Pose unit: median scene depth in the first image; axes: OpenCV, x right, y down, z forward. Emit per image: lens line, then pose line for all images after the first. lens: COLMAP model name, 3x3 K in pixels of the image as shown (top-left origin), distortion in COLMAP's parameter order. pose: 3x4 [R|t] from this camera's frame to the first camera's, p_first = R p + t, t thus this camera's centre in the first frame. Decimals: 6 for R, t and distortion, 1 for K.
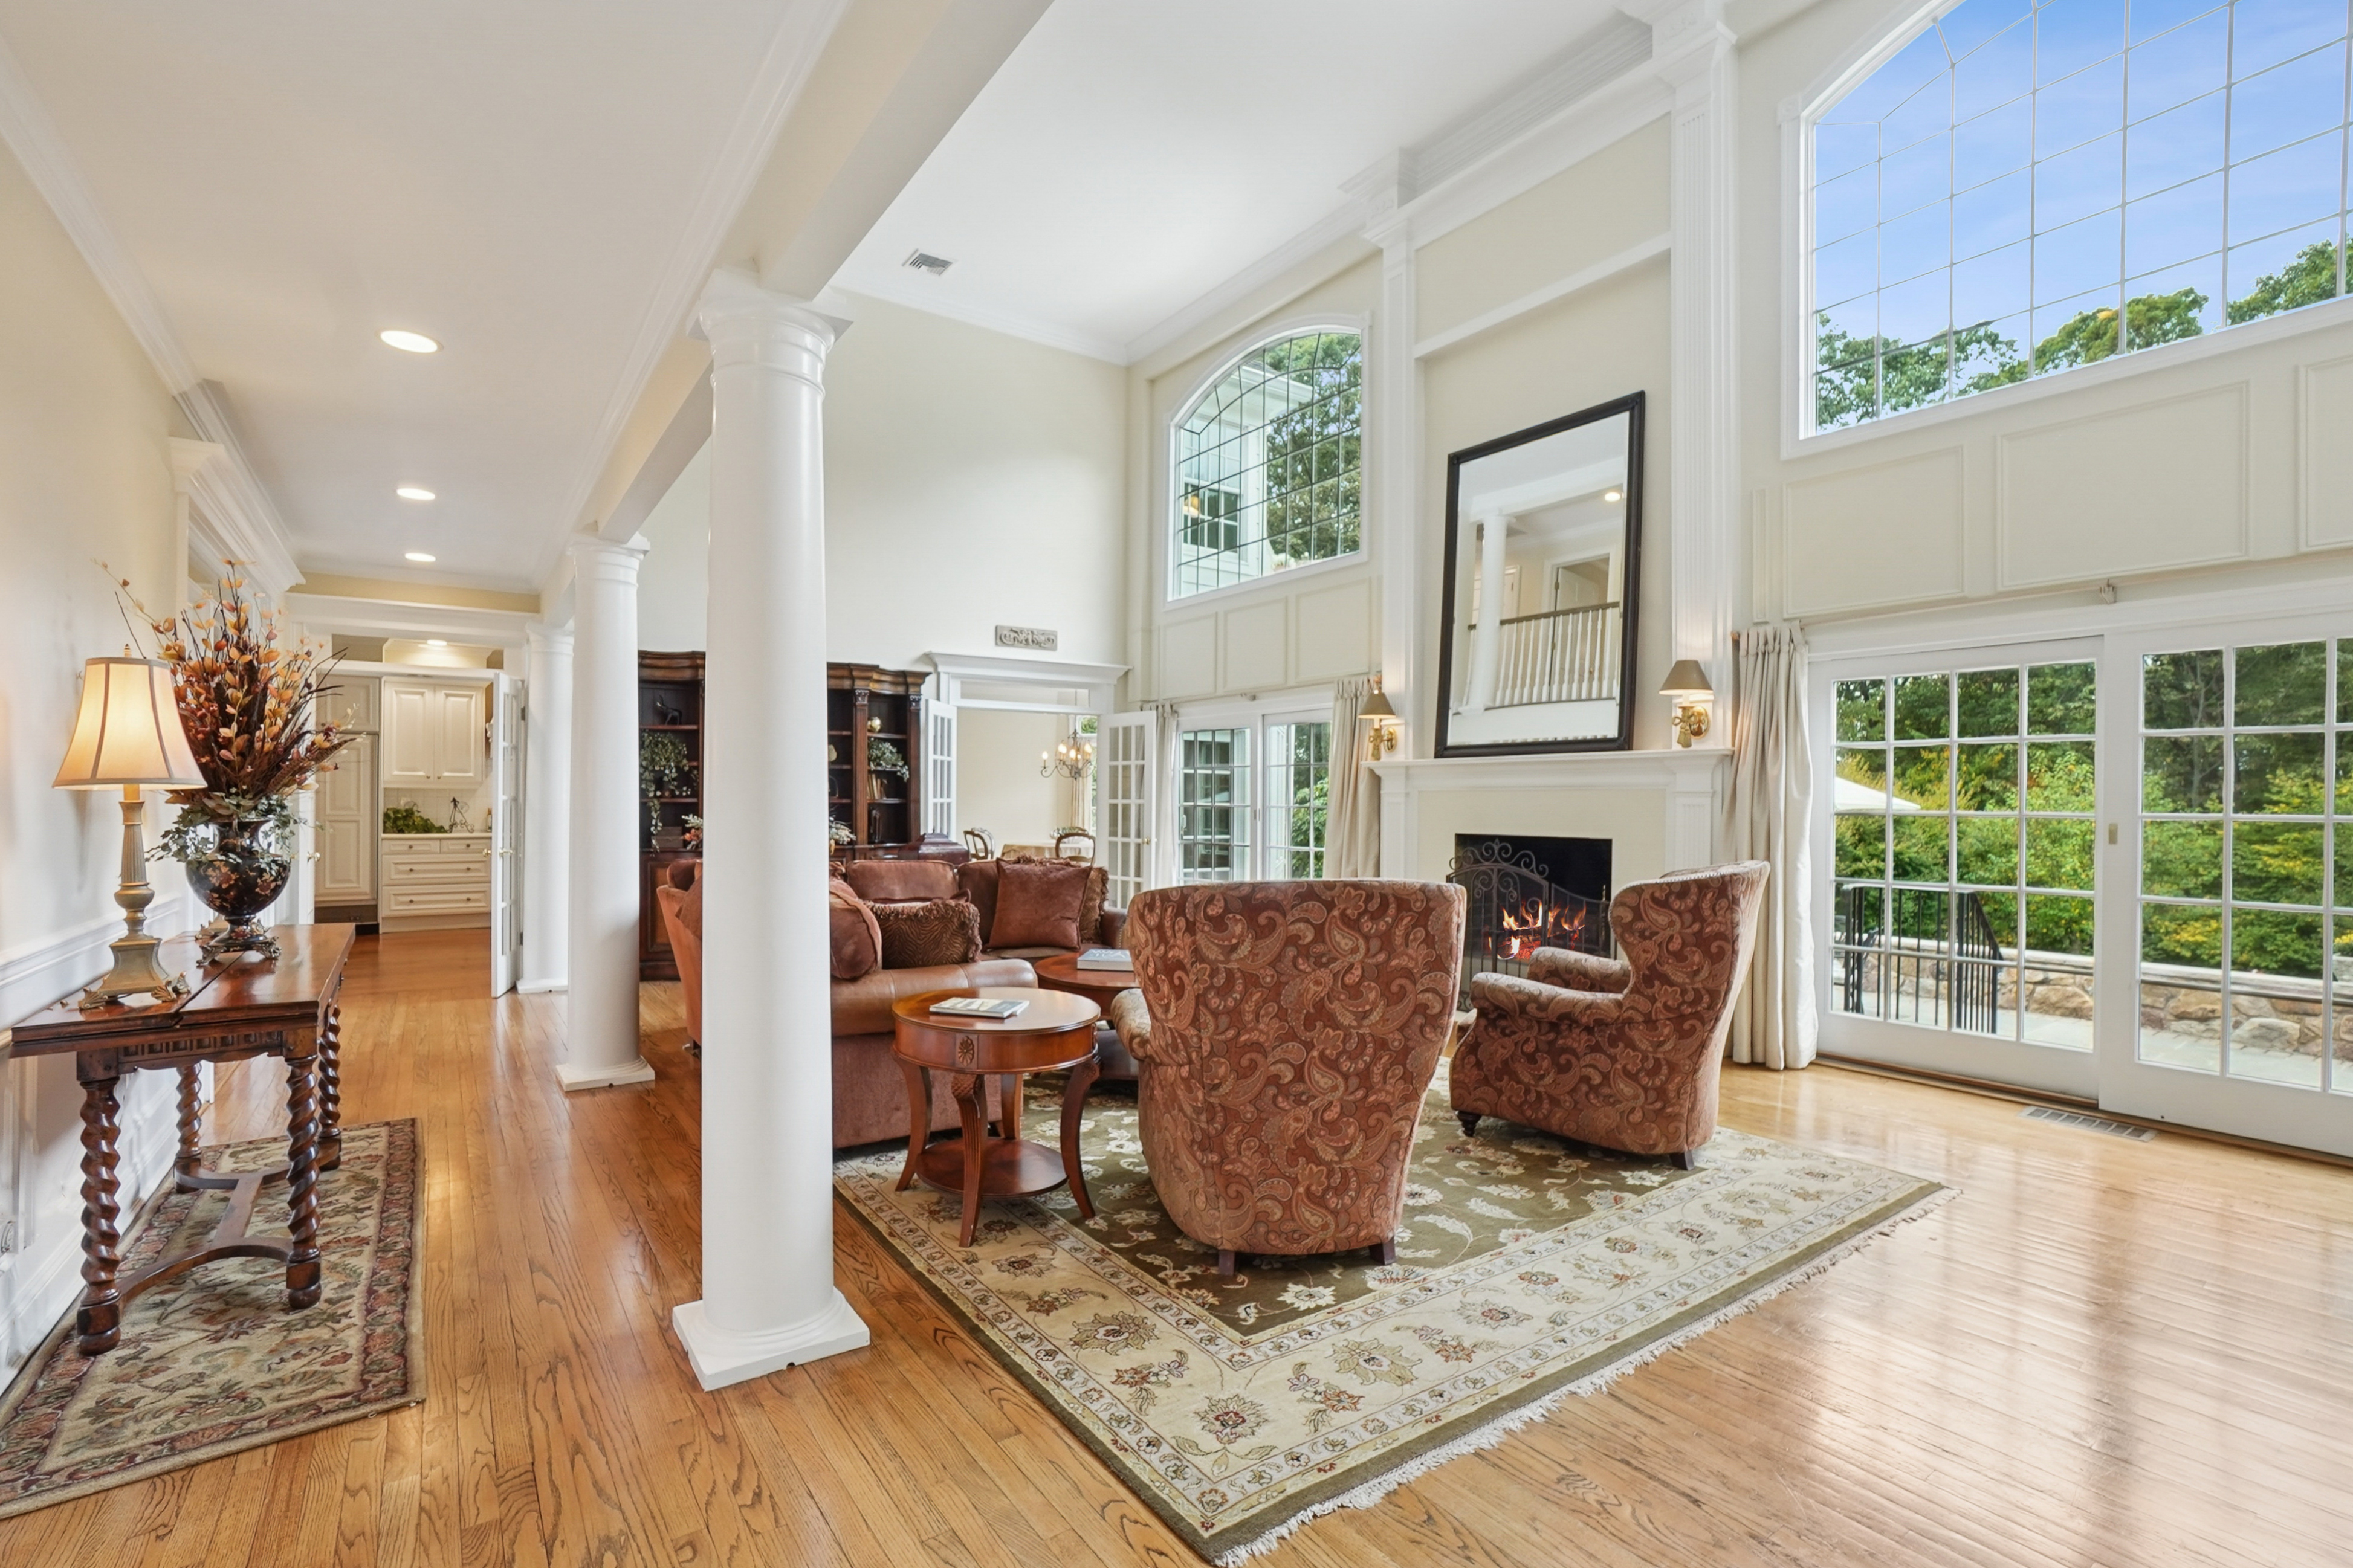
lens RADIAL K [[1037.7, 0, 1186.0], [0, 1037.7, 797.0], [0, 0, 1]] dist [-0.033355, 0.012176]
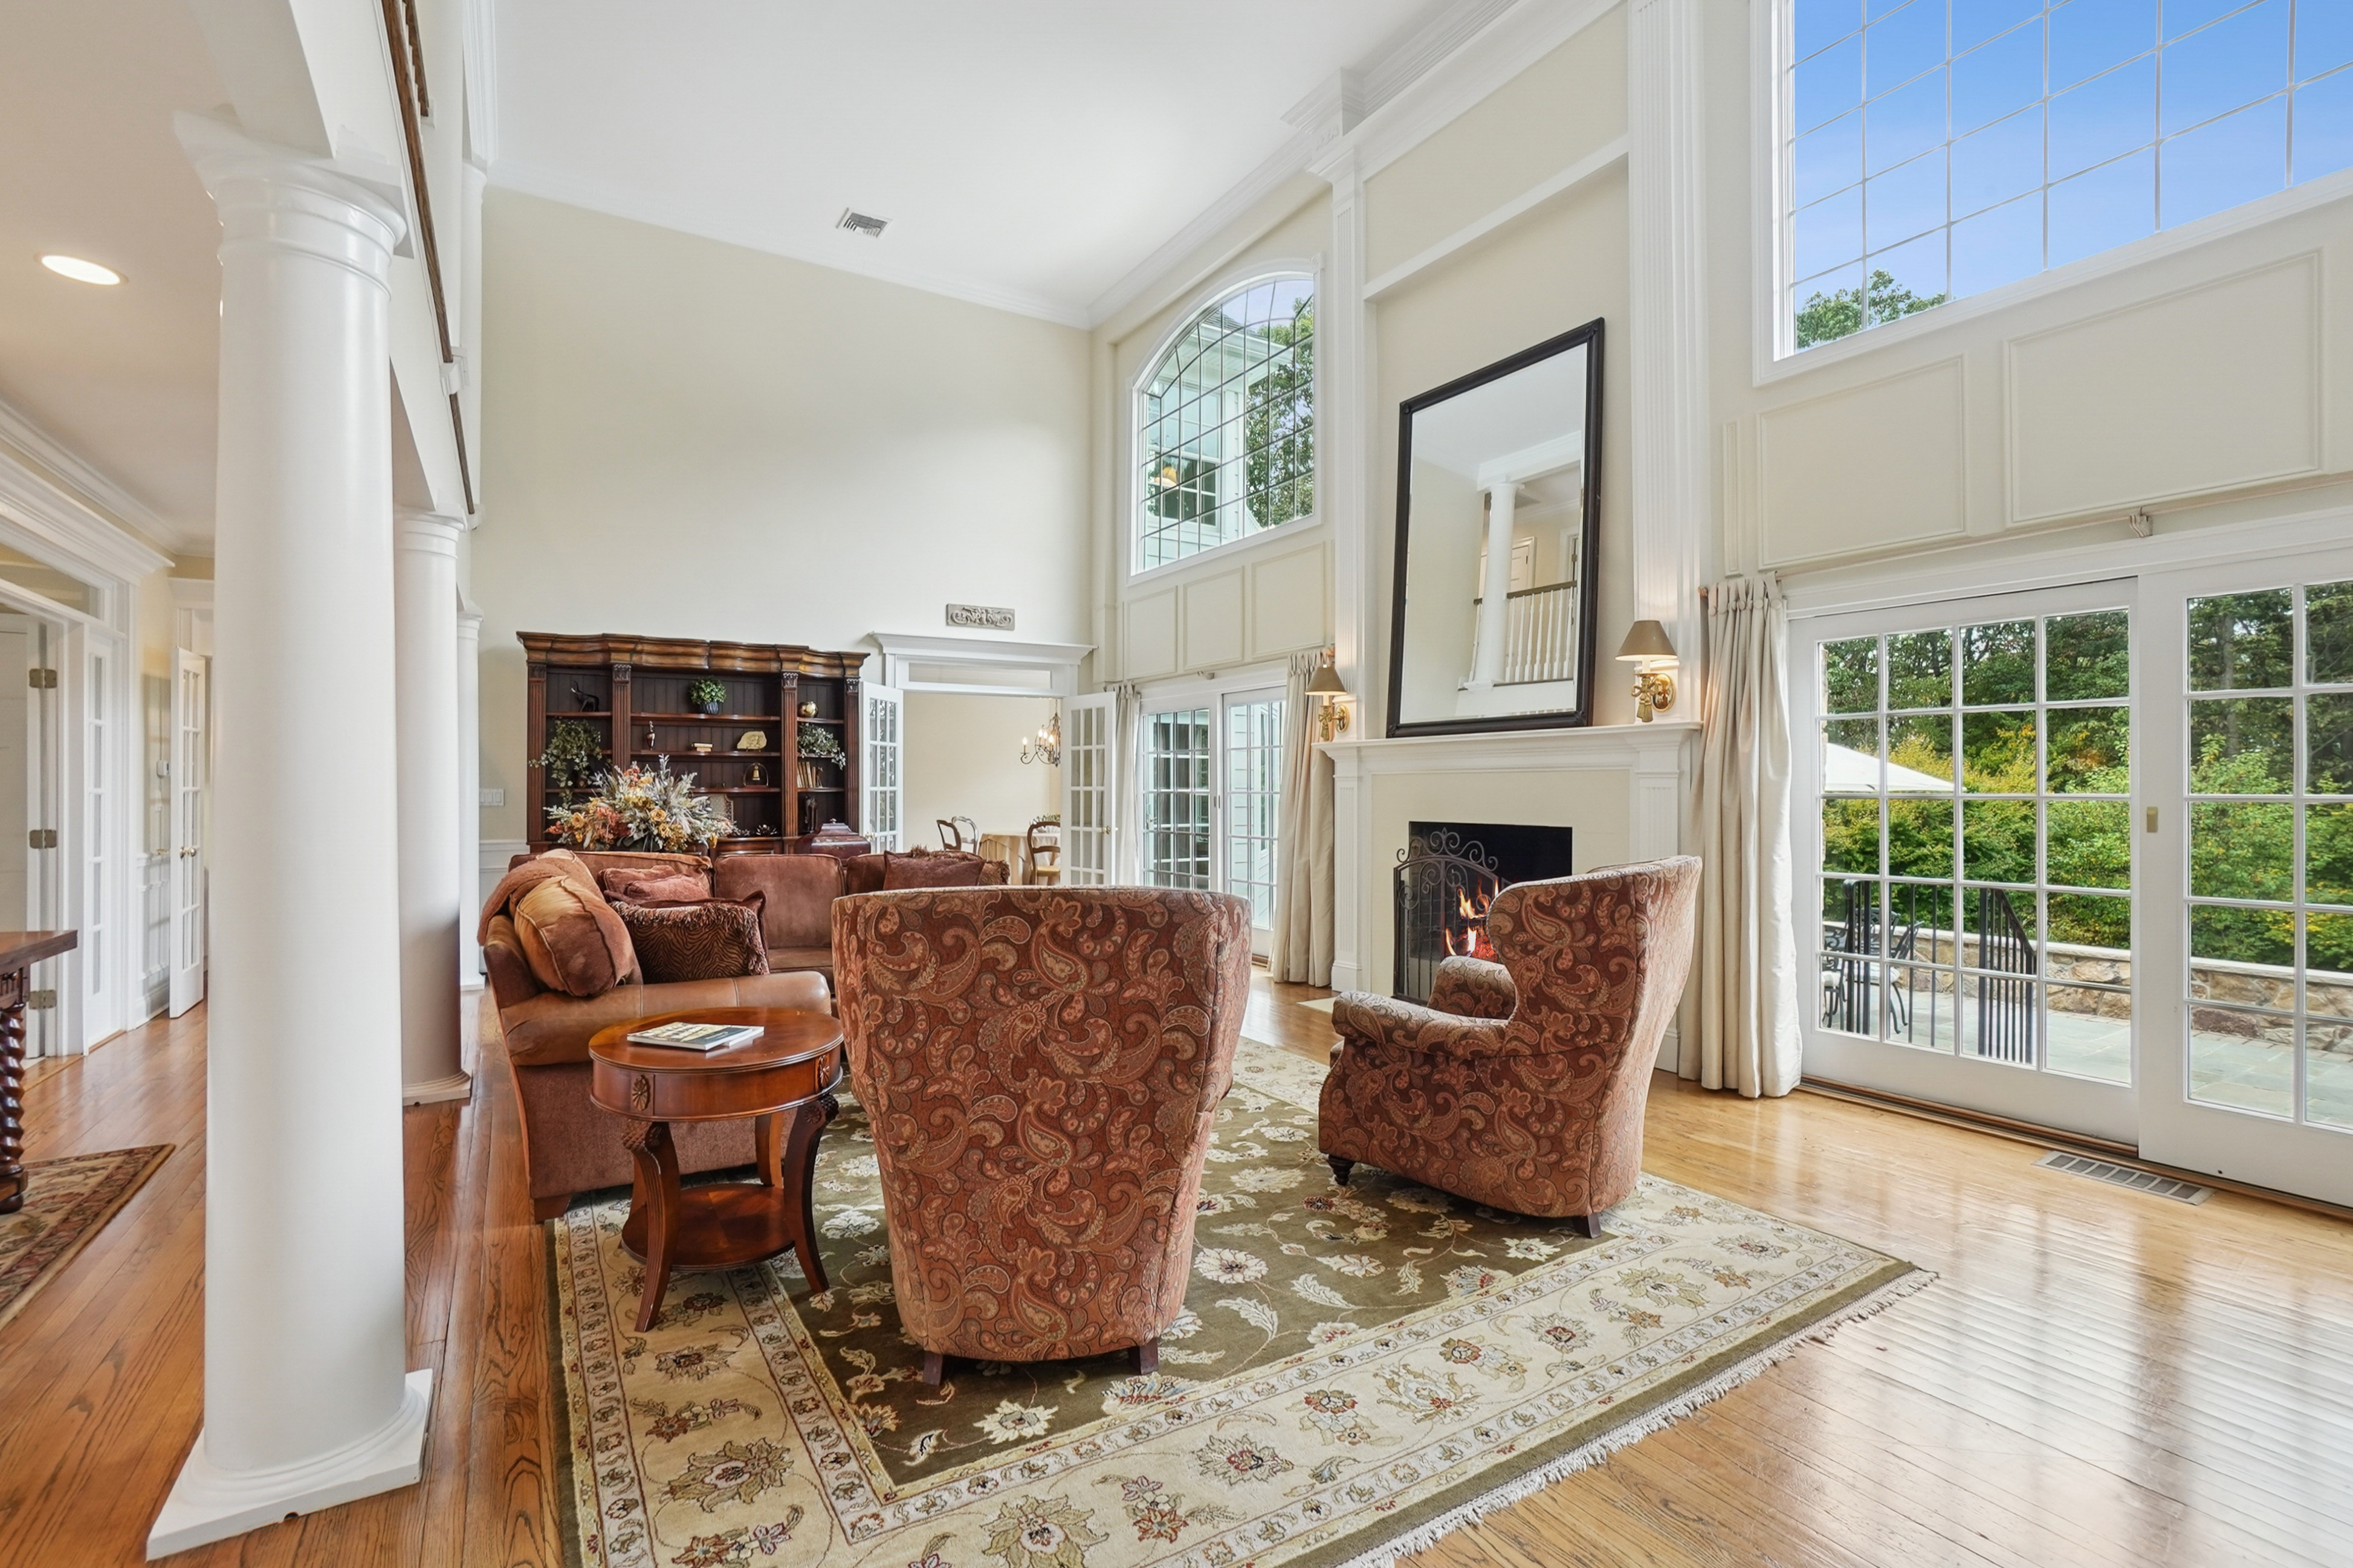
lens RADIAL K [[1037.7, 0, 1176.5], [0, 1037.7, 776.4], [0, 0, 1]] dist [-0.033355, 0.012176]
pose [[0.998242, -0.007813, -0.058760, 0.182155], [0.007395, 0.999946, -0.007322, 0.001863], [0.058814, 0.006875, 0.998245, 0.144395]]
